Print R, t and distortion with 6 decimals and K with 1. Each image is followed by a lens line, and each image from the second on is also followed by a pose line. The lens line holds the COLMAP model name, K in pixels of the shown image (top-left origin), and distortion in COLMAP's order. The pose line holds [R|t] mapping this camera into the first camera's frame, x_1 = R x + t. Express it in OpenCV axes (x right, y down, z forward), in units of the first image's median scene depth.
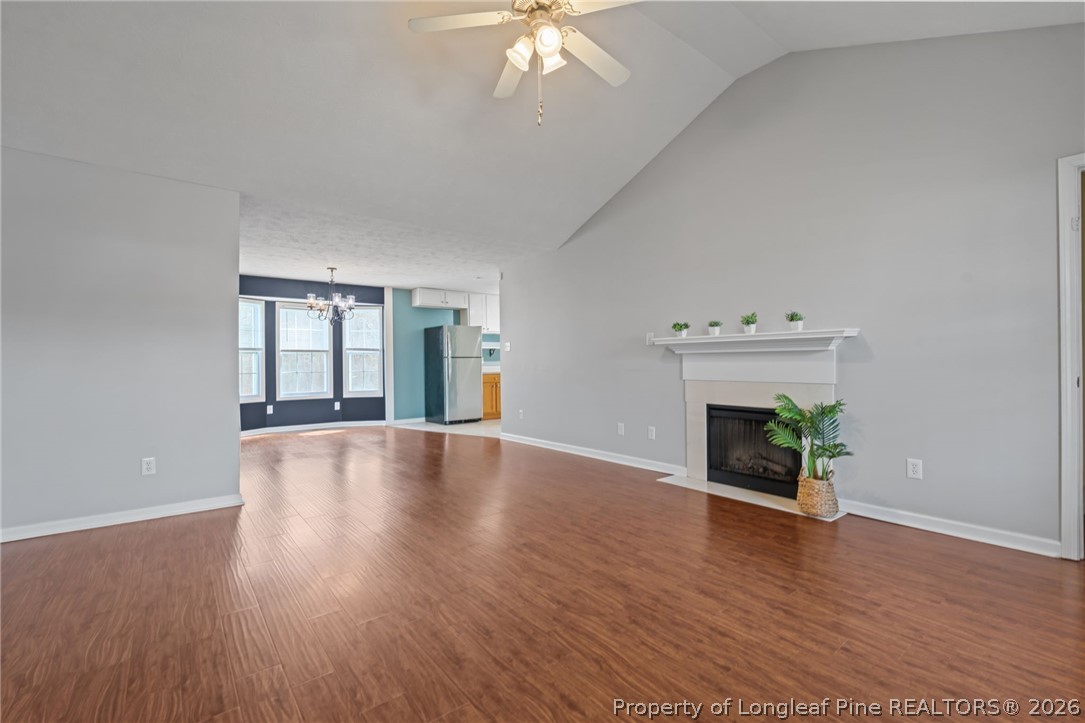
lens RADIAL K [[476.9, 0, 542.8], [0, 476.9, 364.1], [0, 0, 1]] dist [-0.010225, 0.001401]
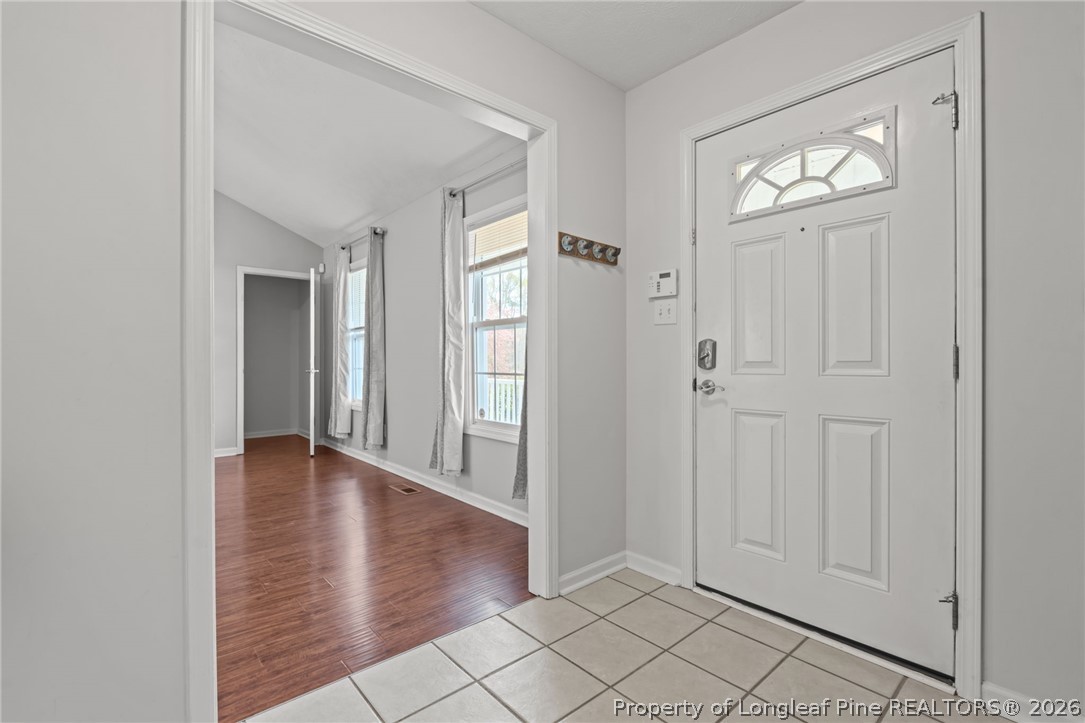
lens RADIAL K [[476.9, 0, 534.2], [0, 476.9, 366.0], [0, 0, 1]] dist [-0.010225, 0.001401]
pose [[-0.056421, -0.000556, 0.998407, -0.664333], [0.000014, 1.000000, 0.000558, 0.006810], [-0.998407, 0.000045, -0.056421, -0.128024]]
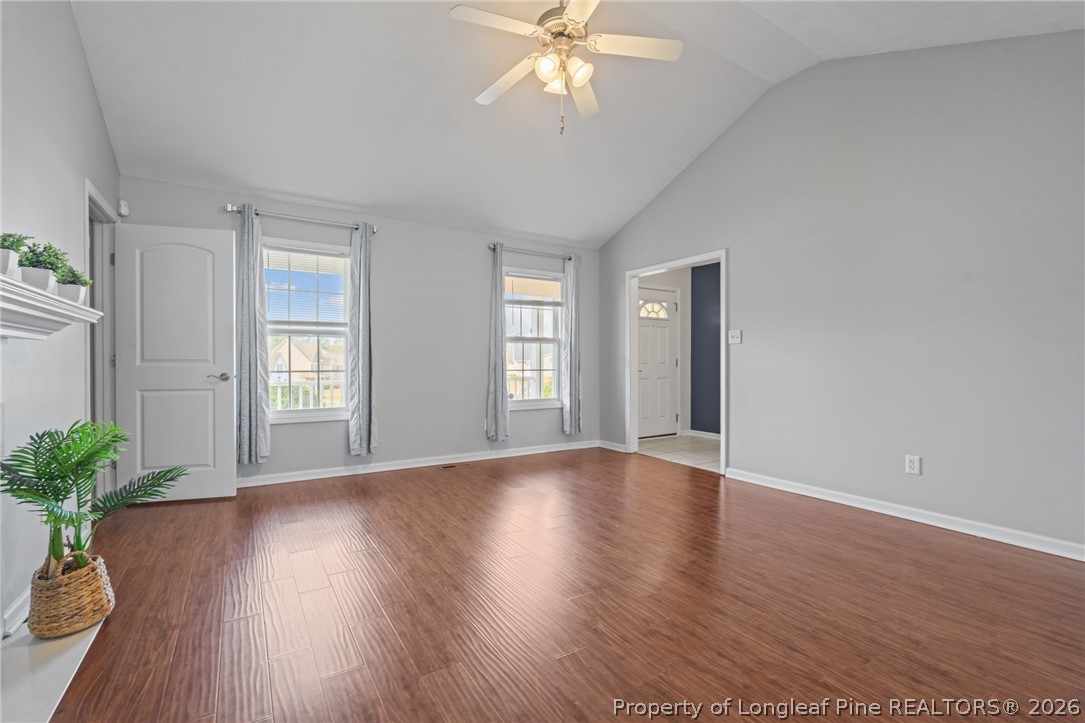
lens RADIAL K [[476.9, 0, 537.9], [0, 476.9, 360.2], [0, 0, 1]] dist [-0.010225, 0.001401]
pose [[-0.994189, 0.009961, 0.107187, -0.035900], [0.009343, 0.999937, -0.006266, 0.001648], [-0.107243, -0.005228, -0.994219, 1.188674]]
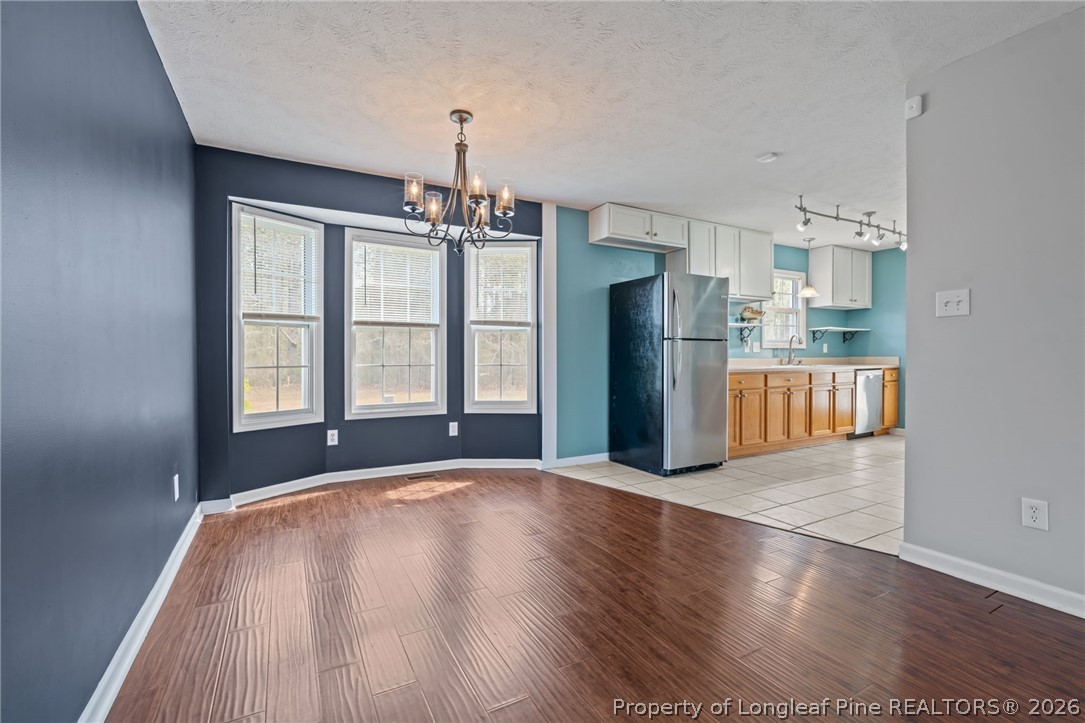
lens RADIAL K [[476.9, 0, 542.6], [0, 476.9, 363.3], [0, 0, 1]] dist [-0.010225, 0.001401]
pose [[0.985014, 0.014459, -0.171868, -0.477519], [-0.011853, 0.999799, 0.016178, 0.008802], [0.172067, -0.013898, 0.984987, 0.967373]]
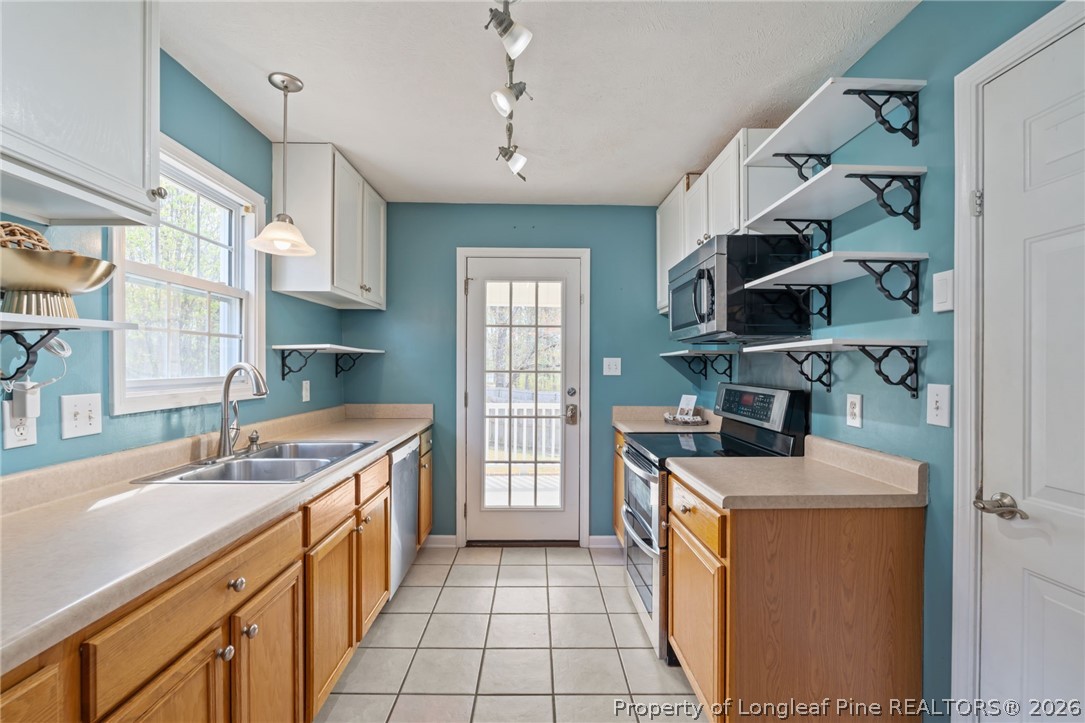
lens RADIAL K [[476.9, 0, 539.1], [0, 476.9, 370.1], [0, 0, 1]] dist [-0.010225, 0.001401]
pose [[0.609383, 0.010992, 0.792800, -0.179212], [-0.012083, 0.999917, -0.004577, -0.055683], [-0.792784, -0.006790, 0.609465, 1.954598]]
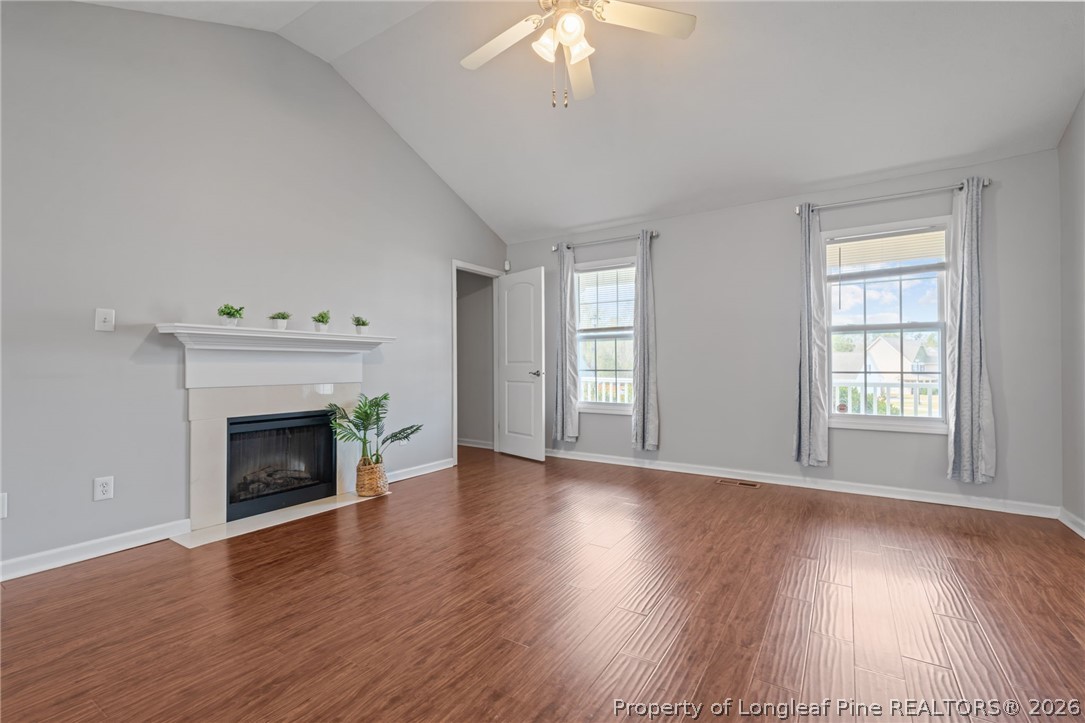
lens RADIAL K [[476.9, 0, 533.6], [0, 476.9, 362.3], [0, 0, 1]] dist [-0.010225, 0.001401]
pose [[-0.313564, 0.014222, 0.949461, -0.515293], [0.006721, 0.999896, -0.012758, 0.008296], [-0.949543, 0.002381, -0.313627, 0.778416]]
